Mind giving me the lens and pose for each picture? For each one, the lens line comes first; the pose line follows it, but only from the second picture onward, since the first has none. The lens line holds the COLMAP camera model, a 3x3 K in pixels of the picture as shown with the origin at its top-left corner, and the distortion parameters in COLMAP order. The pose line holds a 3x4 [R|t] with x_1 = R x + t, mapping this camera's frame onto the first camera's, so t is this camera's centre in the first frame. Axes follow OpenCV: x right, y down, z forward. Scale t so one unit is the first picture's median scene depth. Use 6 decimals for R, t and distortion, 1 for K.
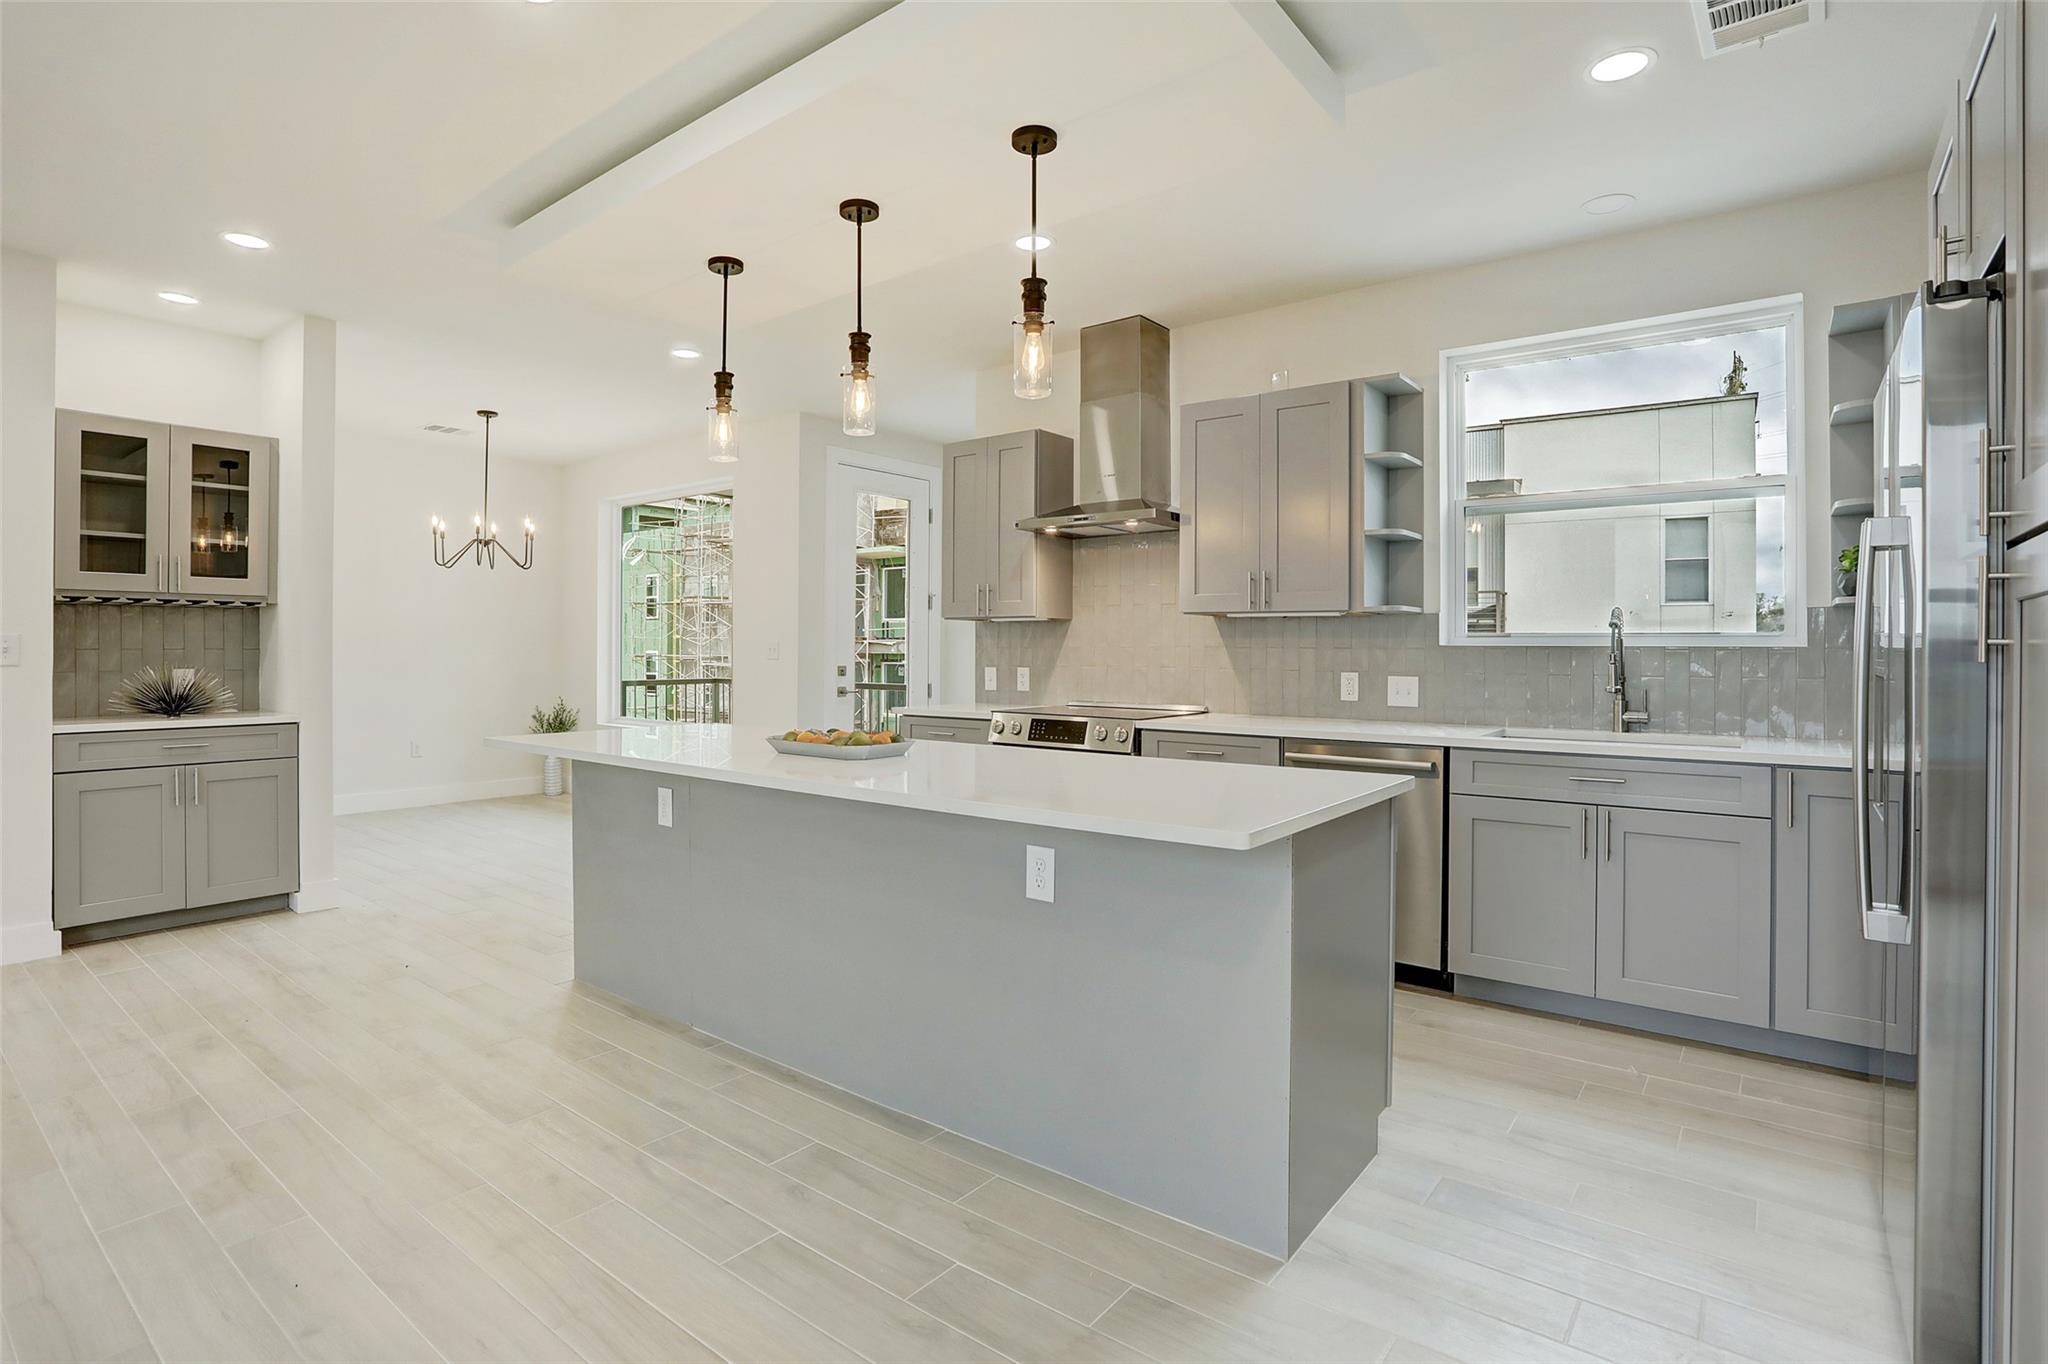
lens RADIAL K [[1007.8, 0, 1029.1], [0, 1007.8, 644.7], [0, 0, 1]] dist [-0.073792, 0.030835]
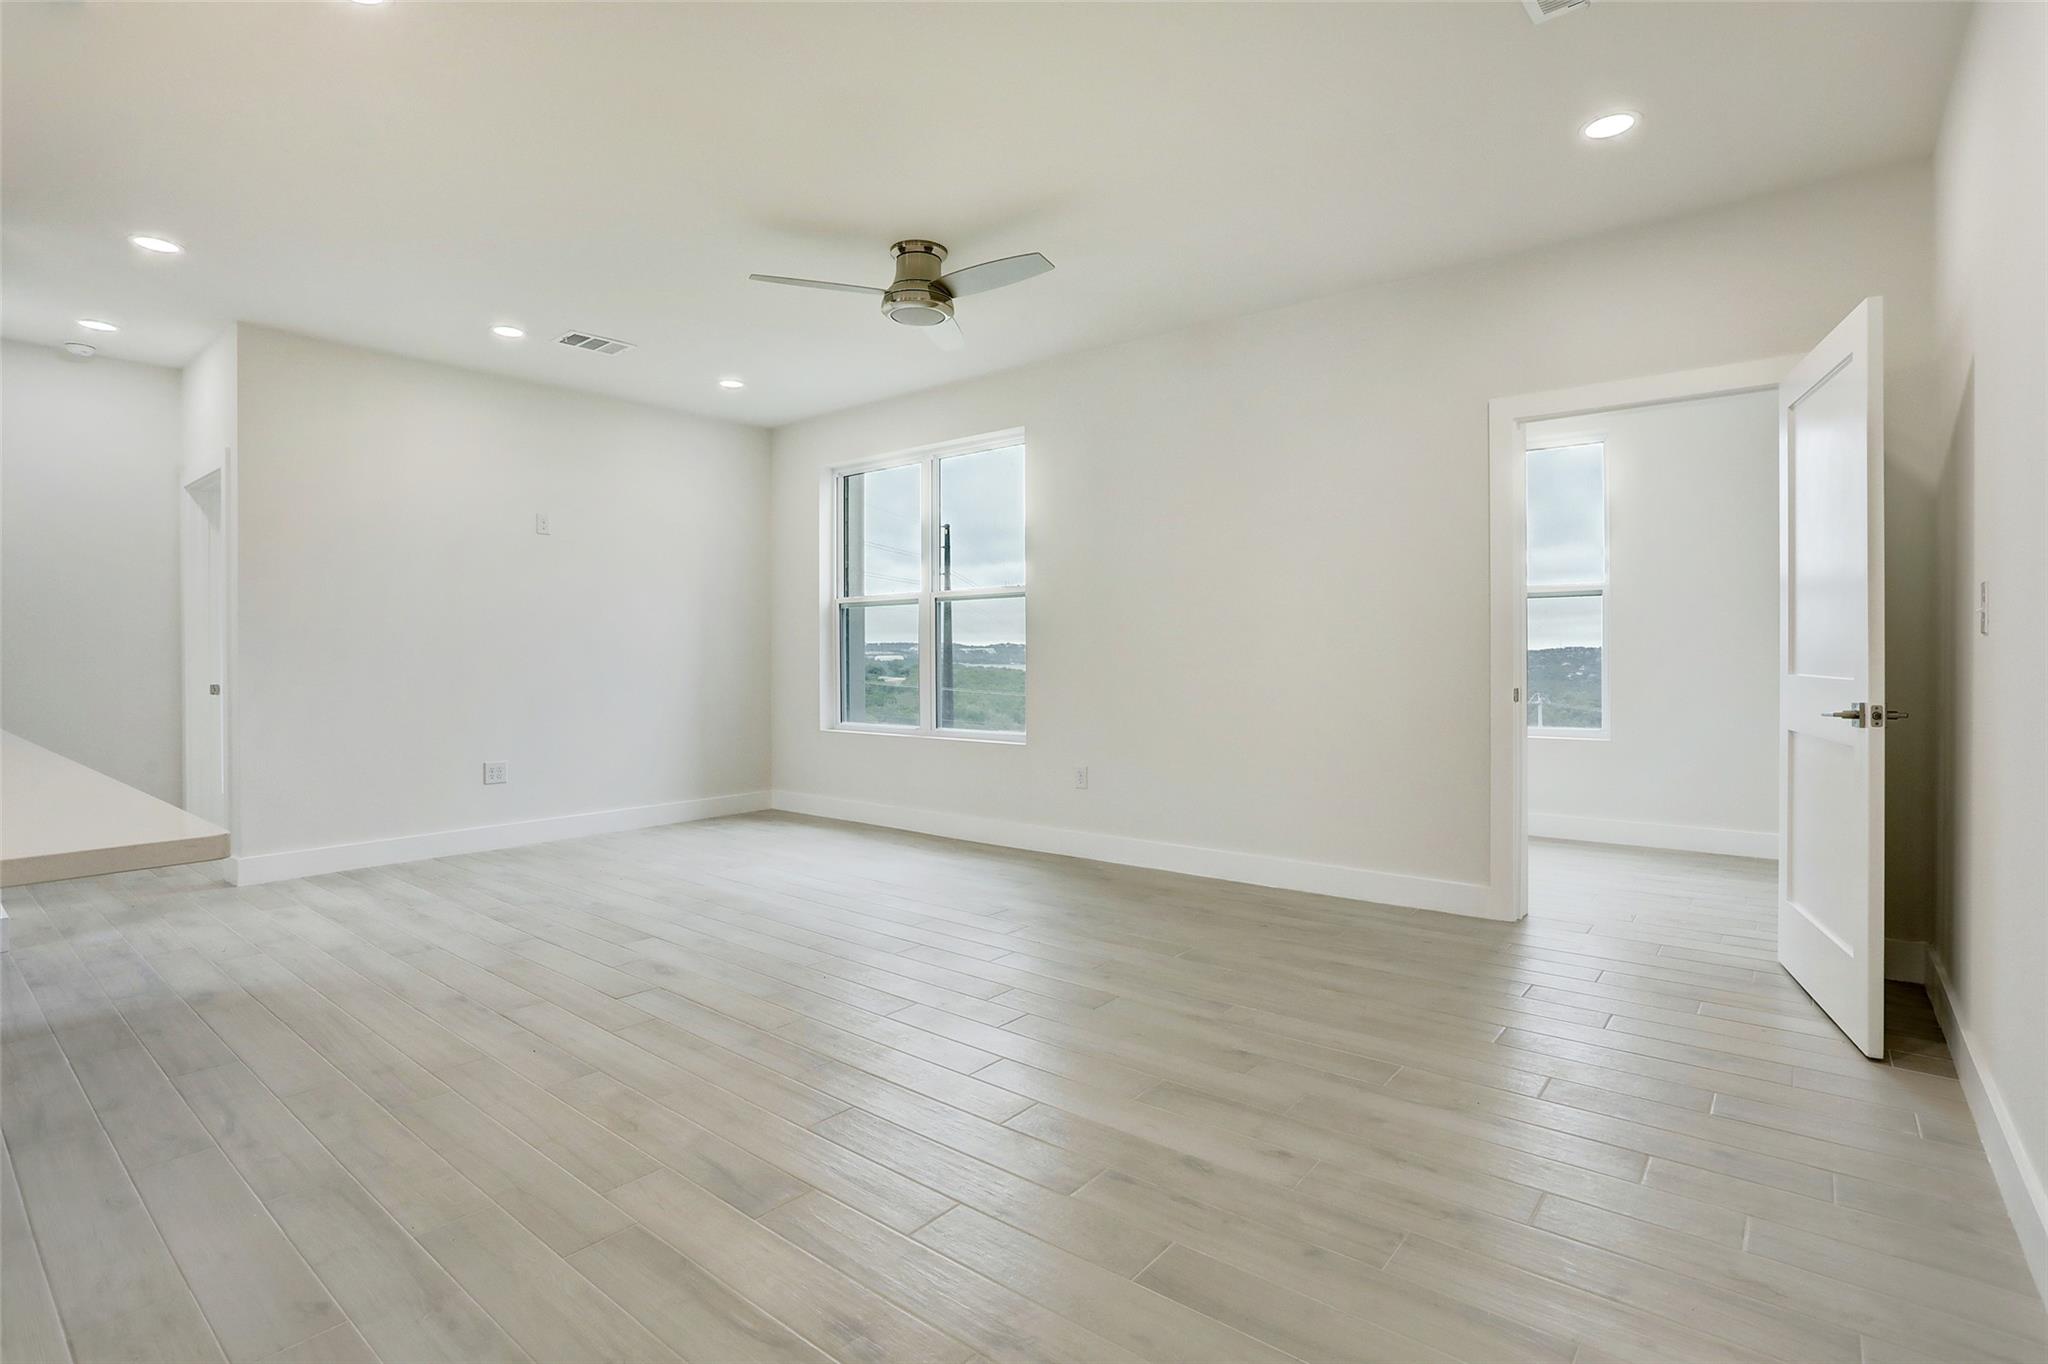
lens RADIAL K [[976.0, 0, 1019.1], [0, 976.0, 658.5], [0, 0, 1]] dist [-0.042147, 0.018282]
pose [[-0.999648, 0.001311, 0.026507, -0.656954], [0.001228, 0.999994, -0.003123, 0.028645], [-0.026511, -0.003089, -0.999644, 1.045839]]
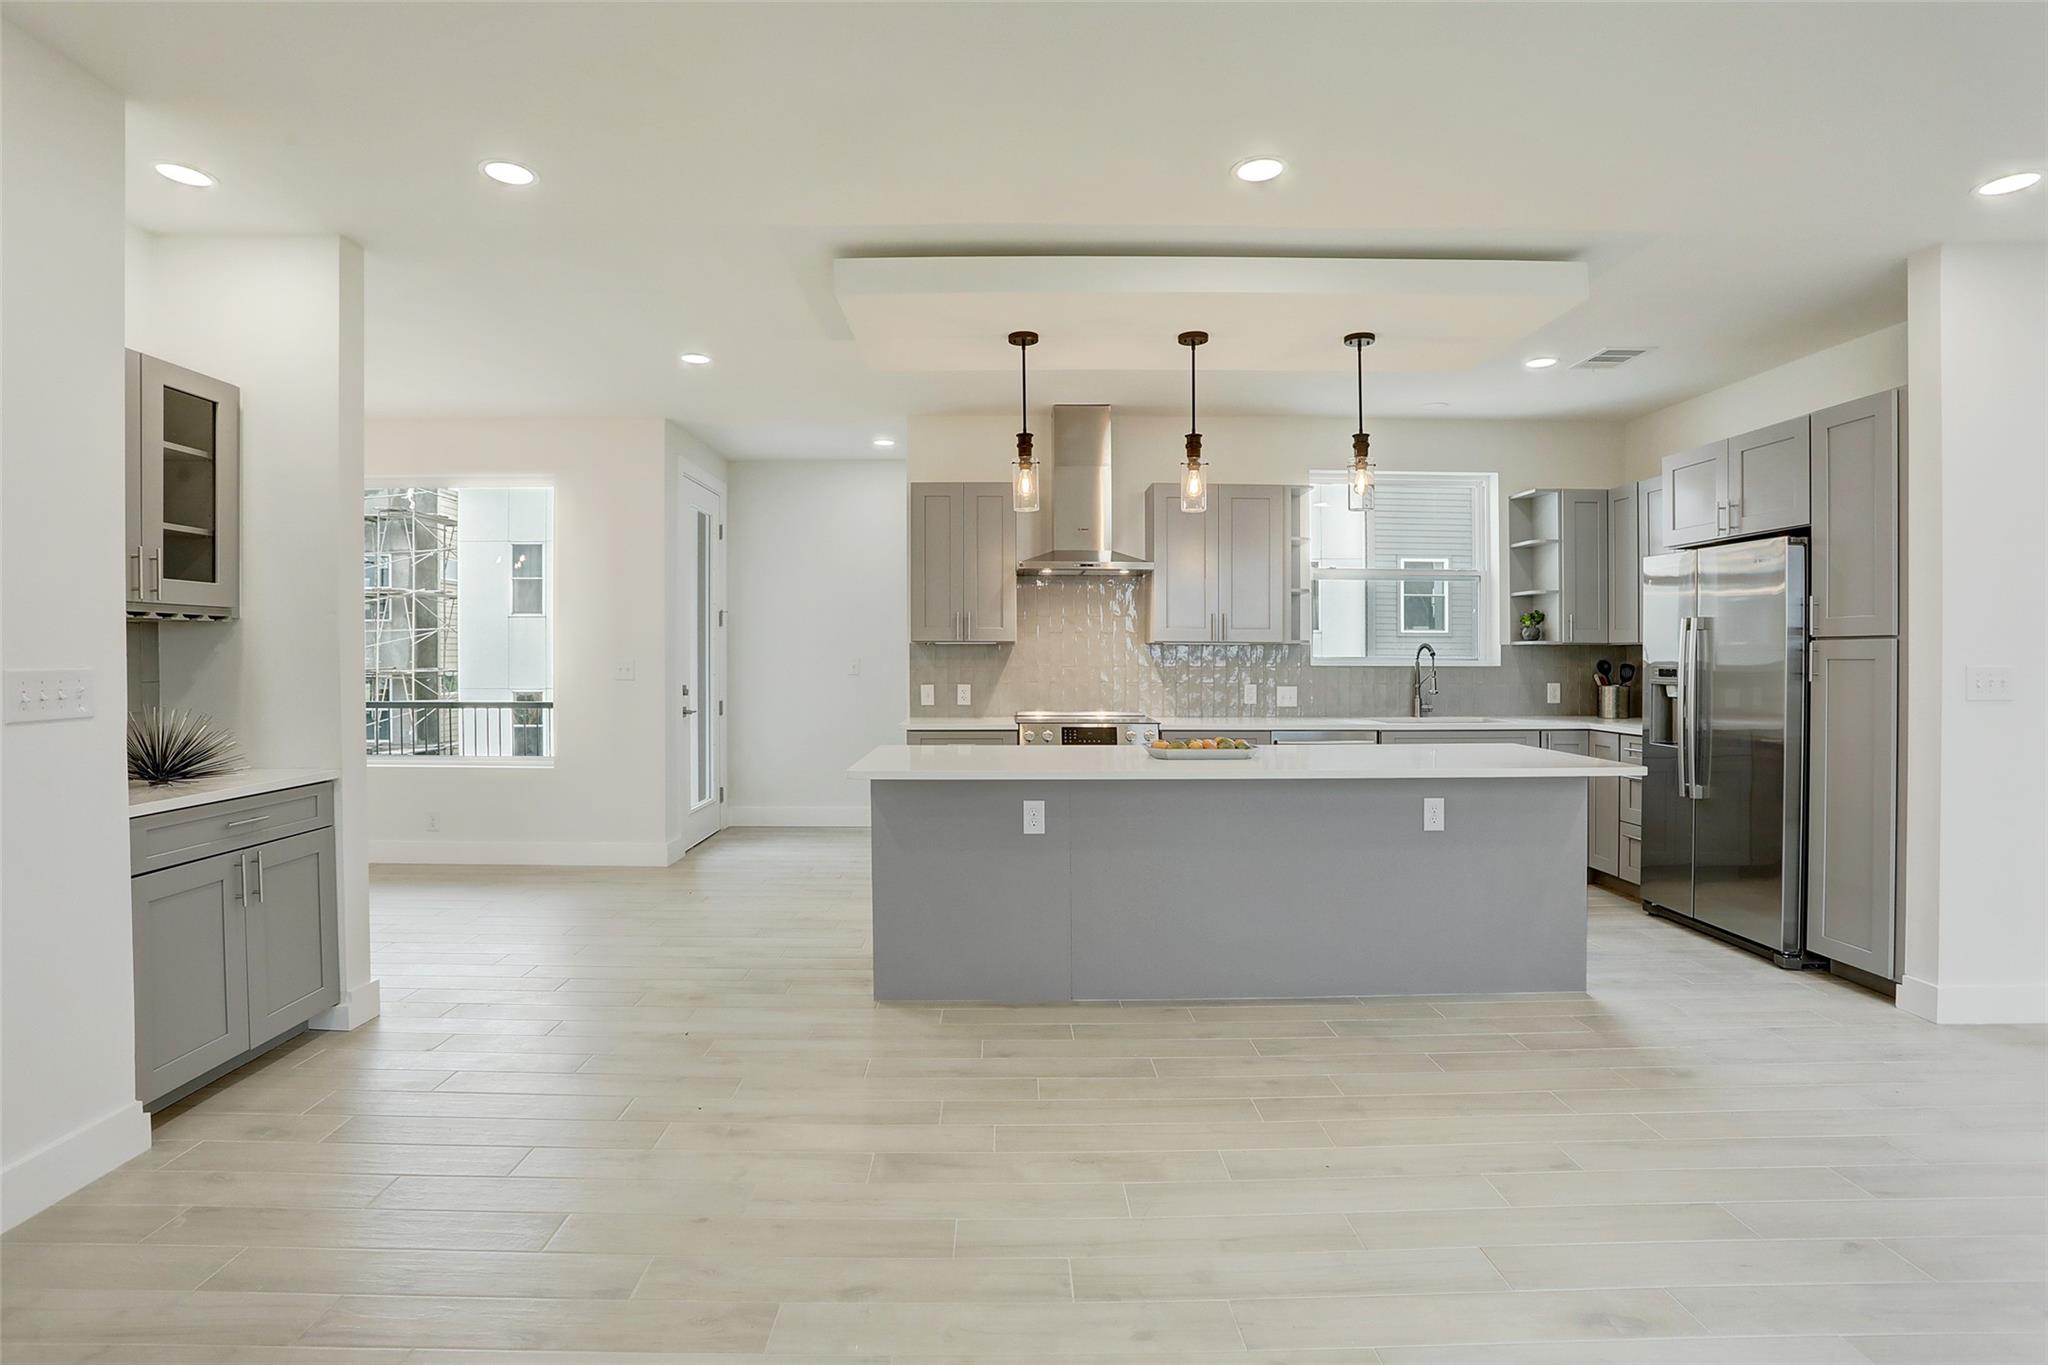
lens RADIAL K [[1002.0, 0, 1011.9], [0, 1002.0, 653.9], [0, 0, 1]] dist [-0.072204, 0.027119]
pose [[0.782657, -0.000777, 0.622452, -0.828826], [-0.002885, 0.999984, 0.004876, -0.021911], [-0.622446, -0.005612, 0.782643, 0.091532]]
